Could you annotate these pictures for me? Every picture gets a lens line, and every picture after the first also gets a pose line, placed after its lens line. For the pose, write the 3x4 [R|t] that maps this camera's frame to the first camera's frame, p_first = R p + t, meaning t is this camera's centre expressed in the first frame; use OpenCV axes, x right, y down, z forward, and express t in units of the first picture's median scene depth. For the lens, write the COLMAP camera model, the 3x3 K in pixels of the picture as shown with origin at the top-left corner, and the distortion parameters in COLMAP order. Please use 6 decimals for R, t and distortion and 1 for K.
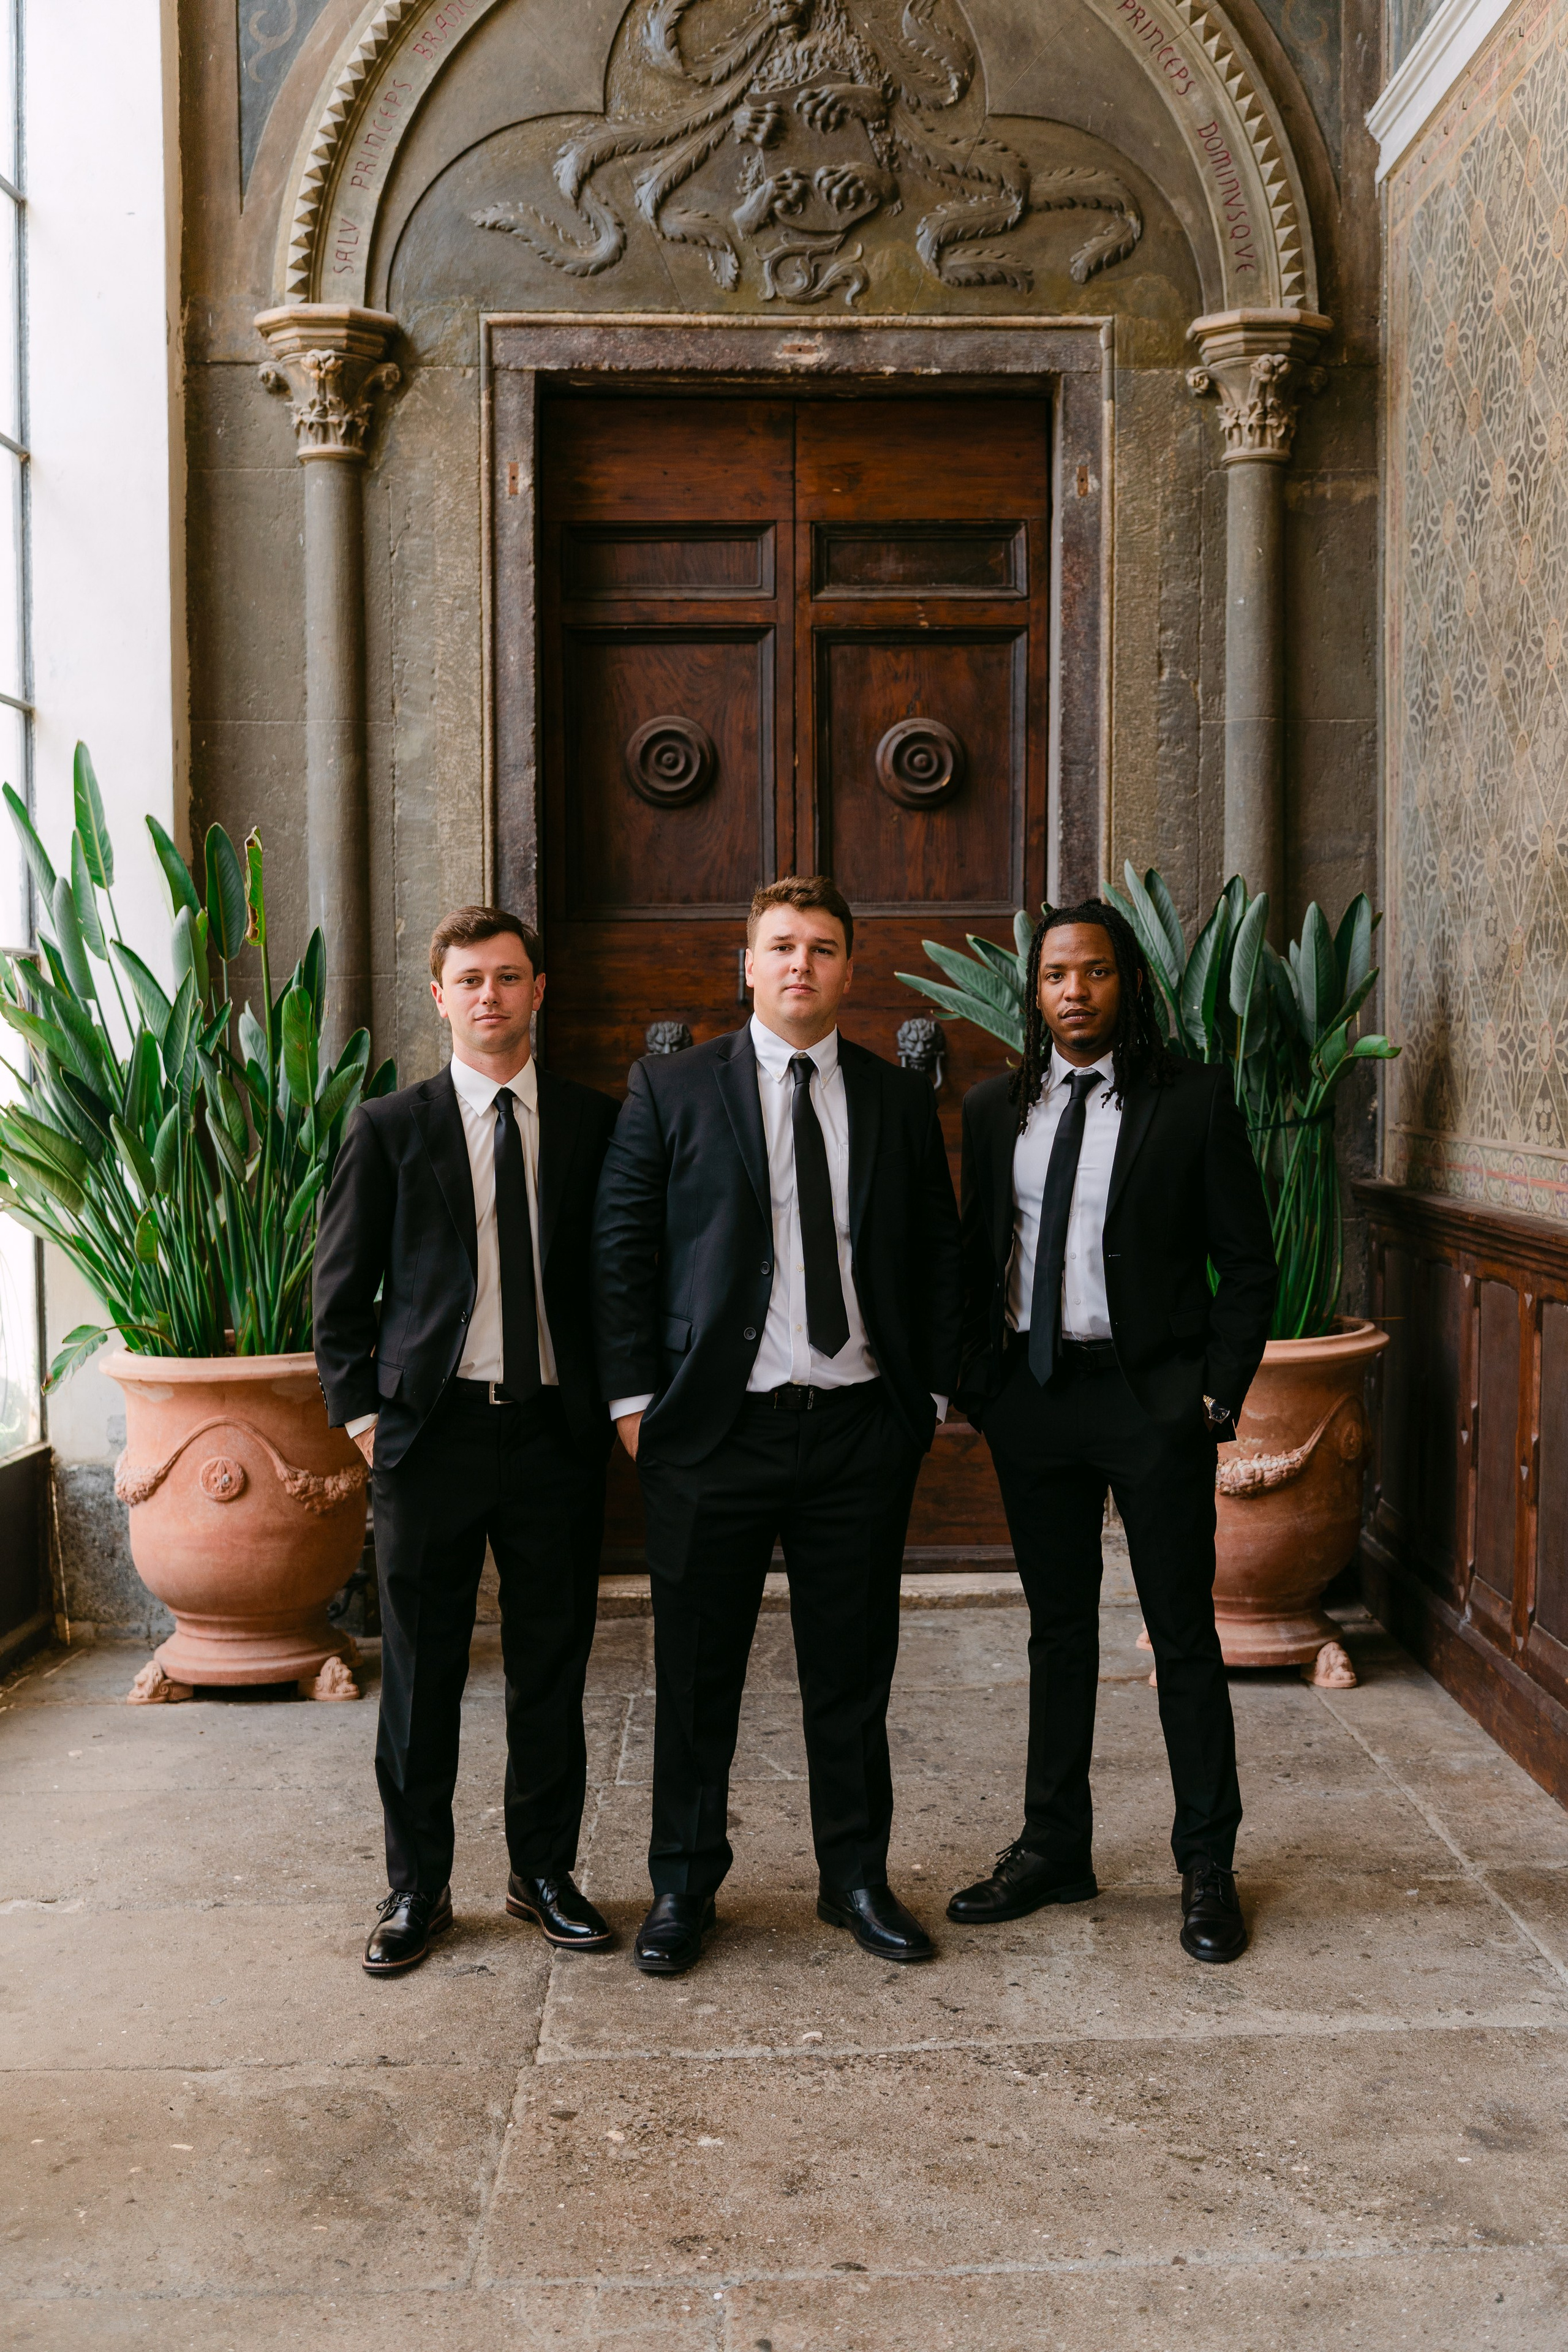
lens RADIAL K [[2575.4, 0, 800.4], [0, 2575.4, 1164.3], [0, 0, 1]] dist [0.007756, -0.017101]
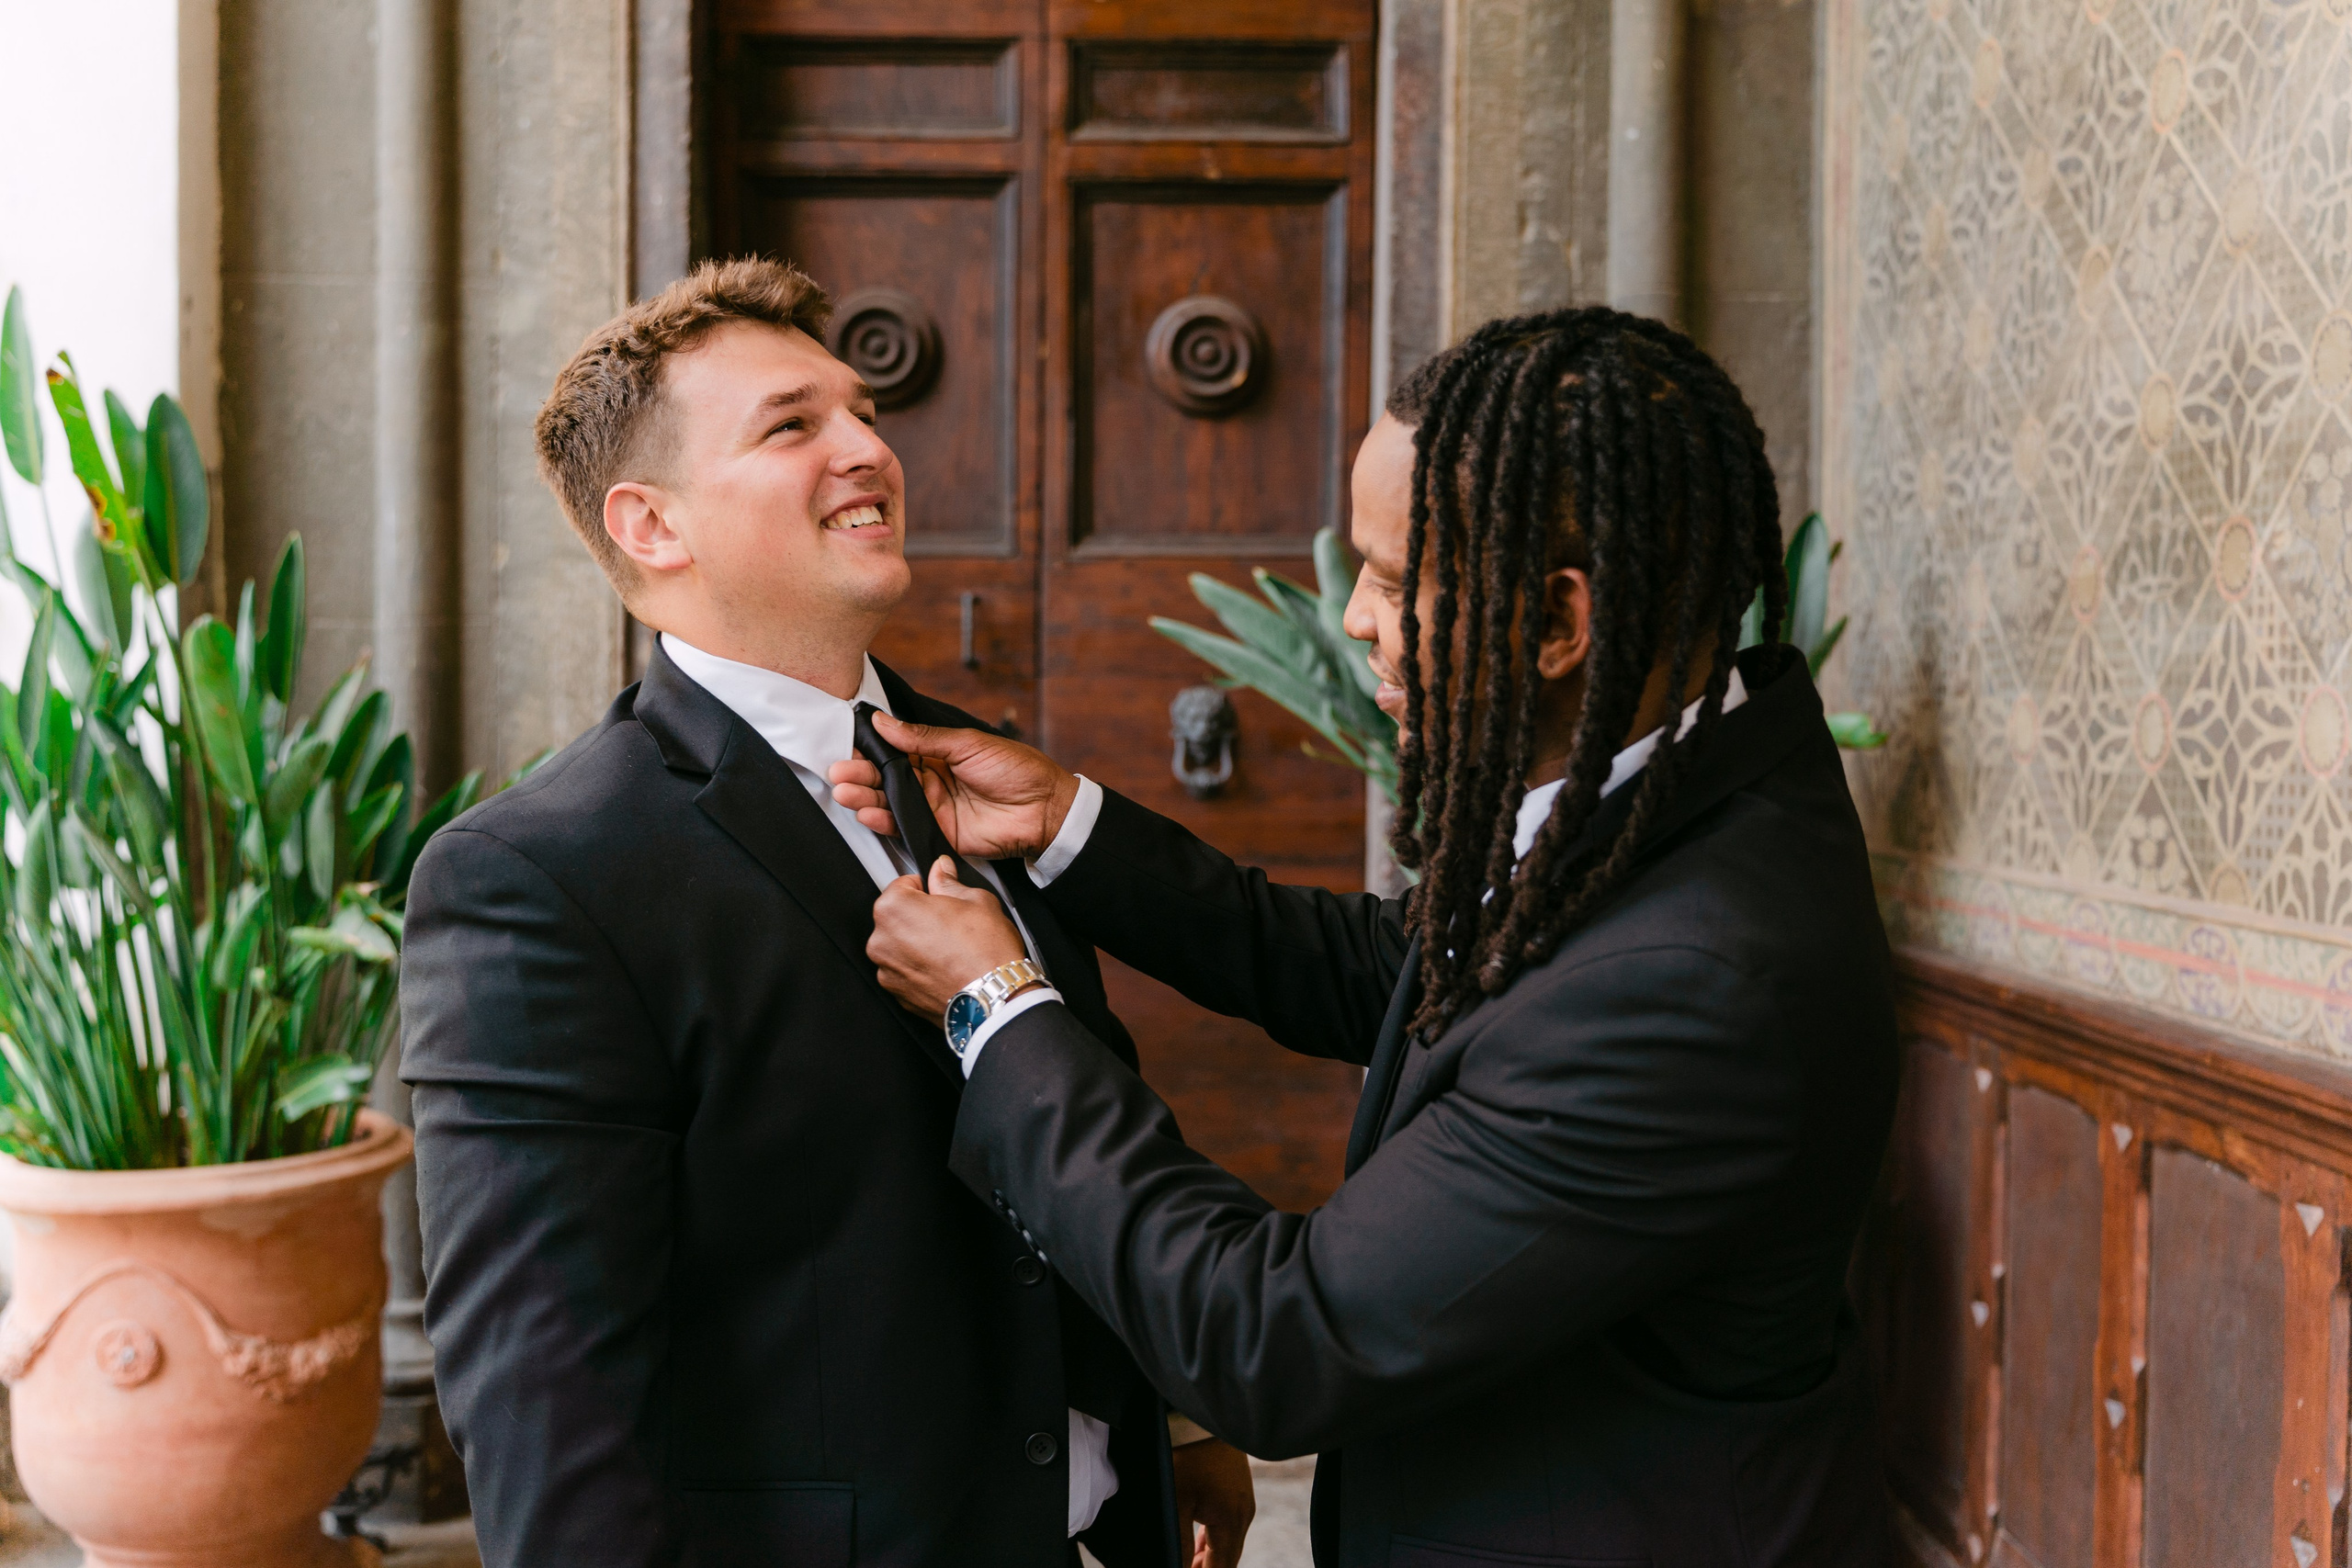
lens RADIAL K [[2242.7, 0, 1167.1], [0, 2242.7, 753.1], [0, 0, 1]] dist [0.033762, -0.026059]
pose [[0.999923, 0.012043, -0.003088, 0.043746], [-0.012145, 0.999304, -0.035273, -0.015712], [0.002661, 0.035308, 0.999373, 0.382643]]
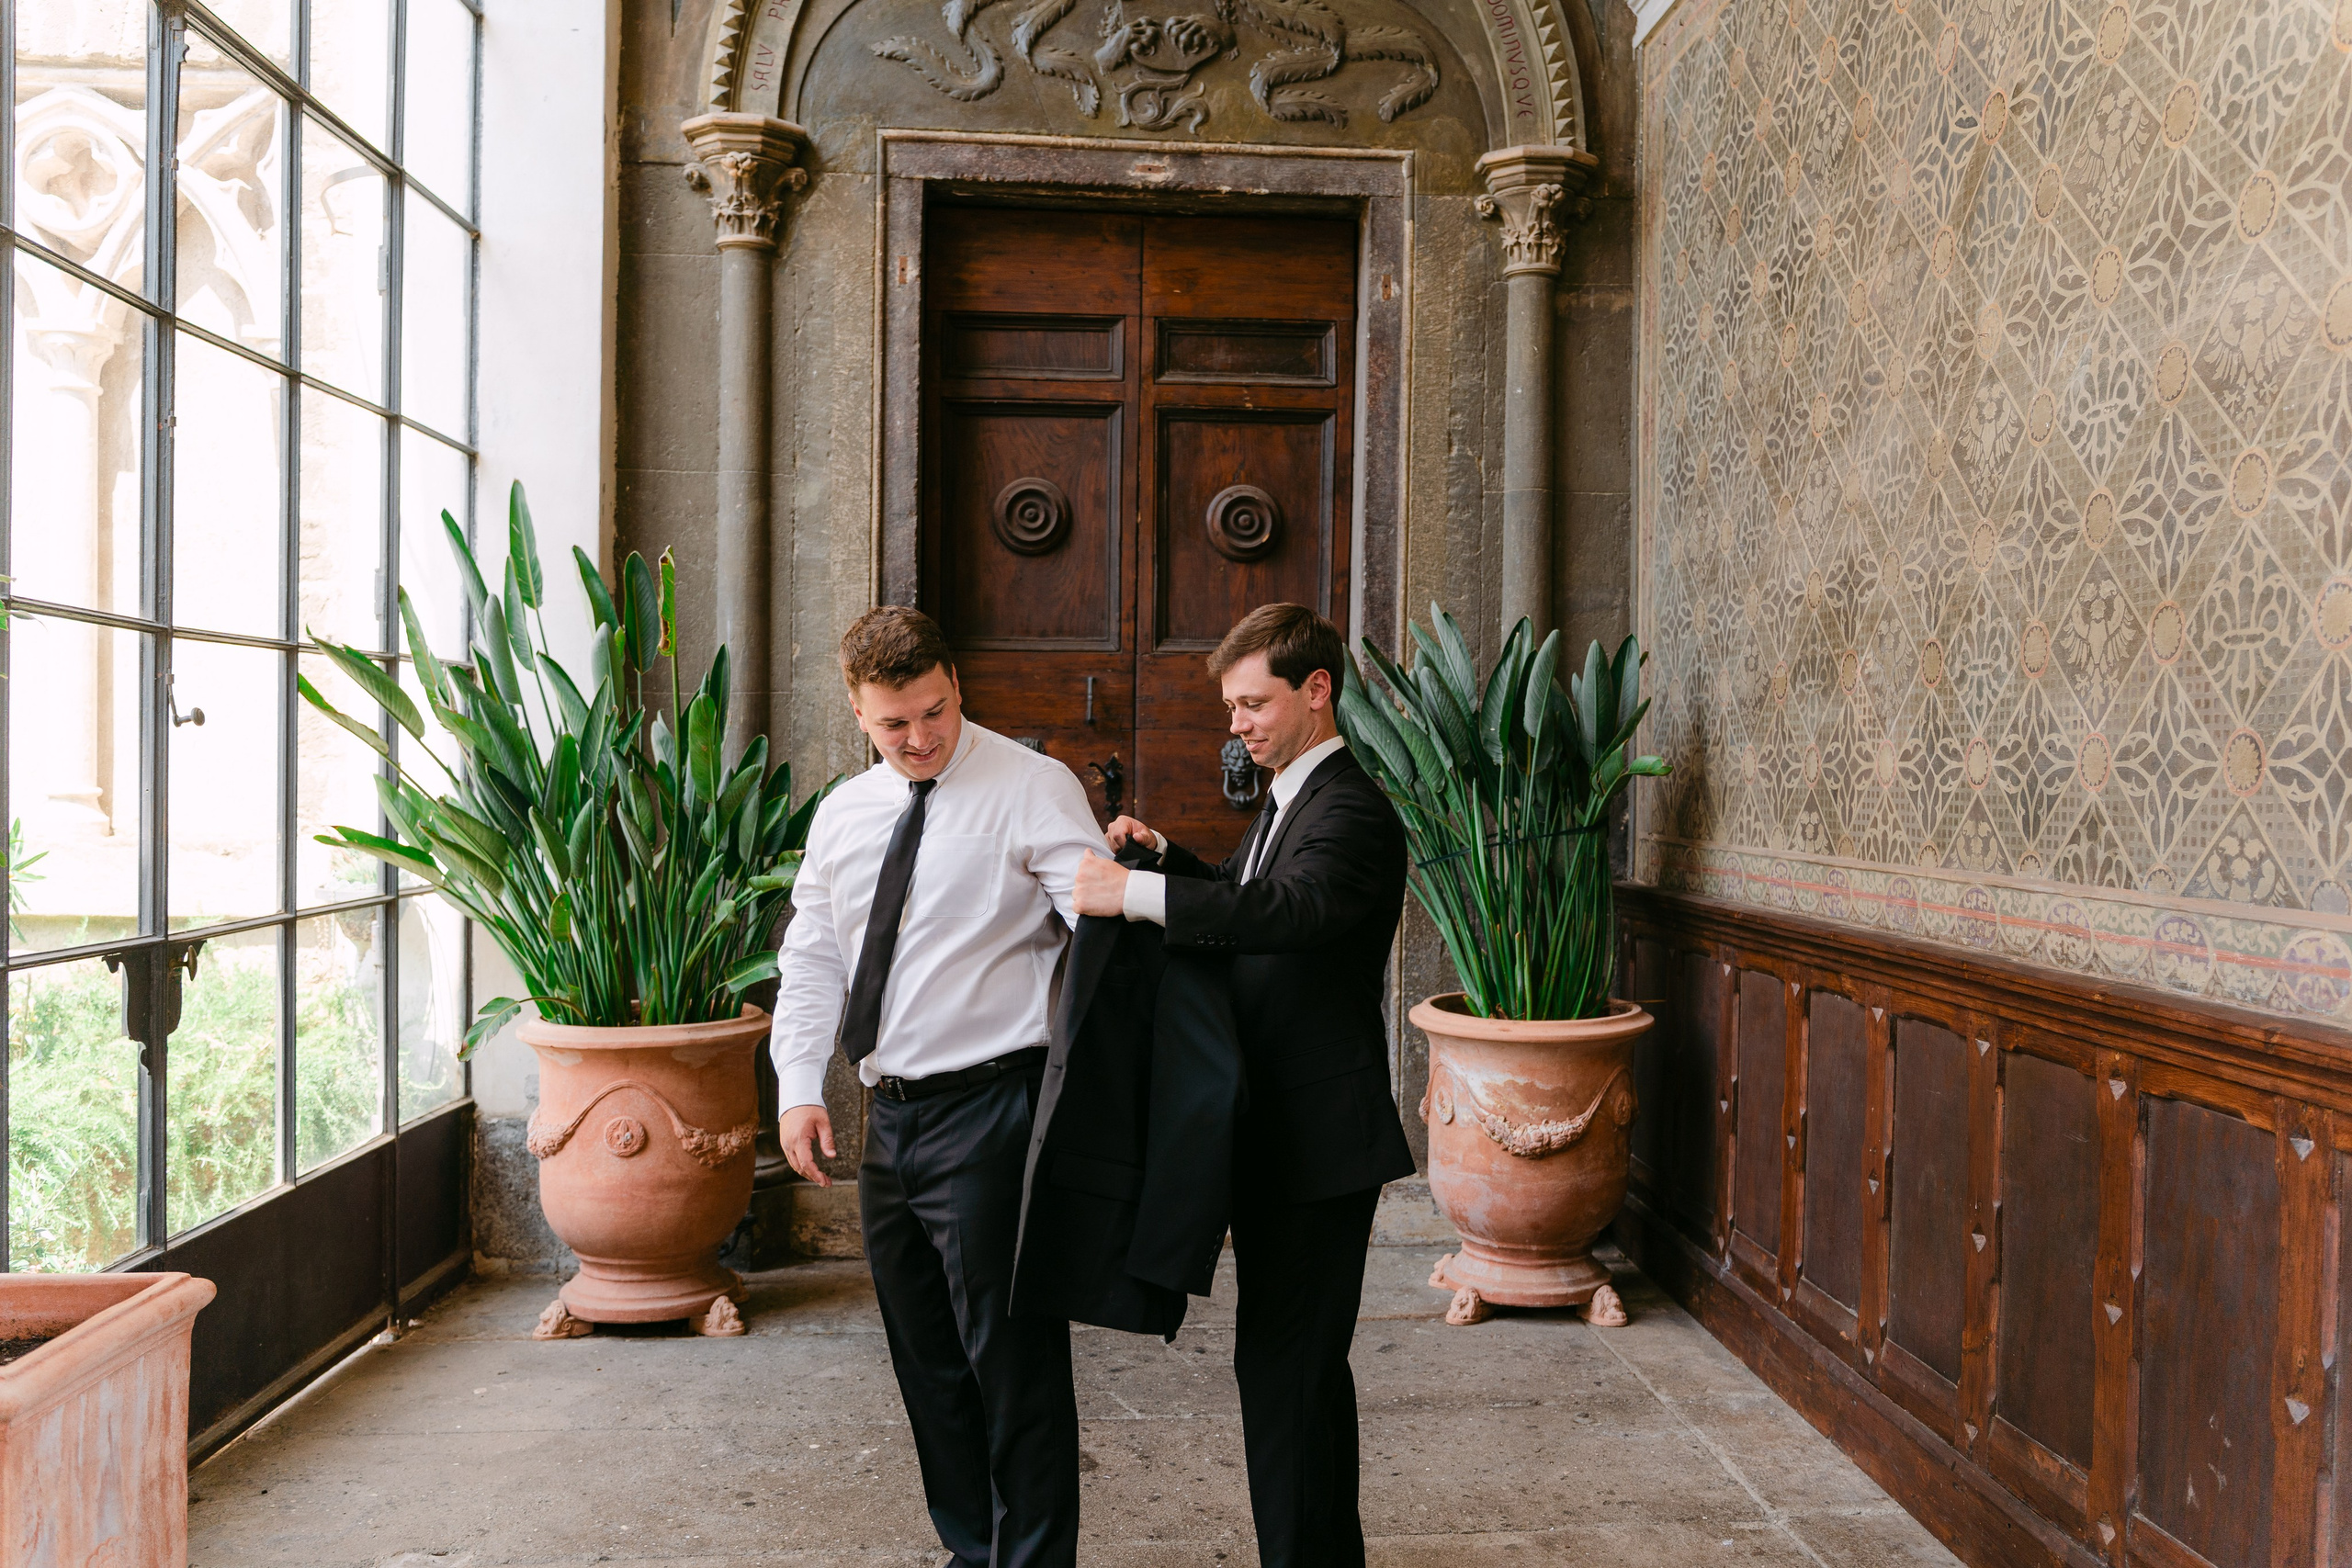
lens RADIAL K [[1944.5, 0, 1197.6], [0, 1944.5, 780.8], [0, 0, 1]] dist [0.001290, 0.005360]
pose [[0.998393, 0.016231, 0.054291, -0.024021], [-0.013866, 0.998950, -0.043670, 0.001876], [-0.054943, 0.042847, 0.997570, 0.133661]]
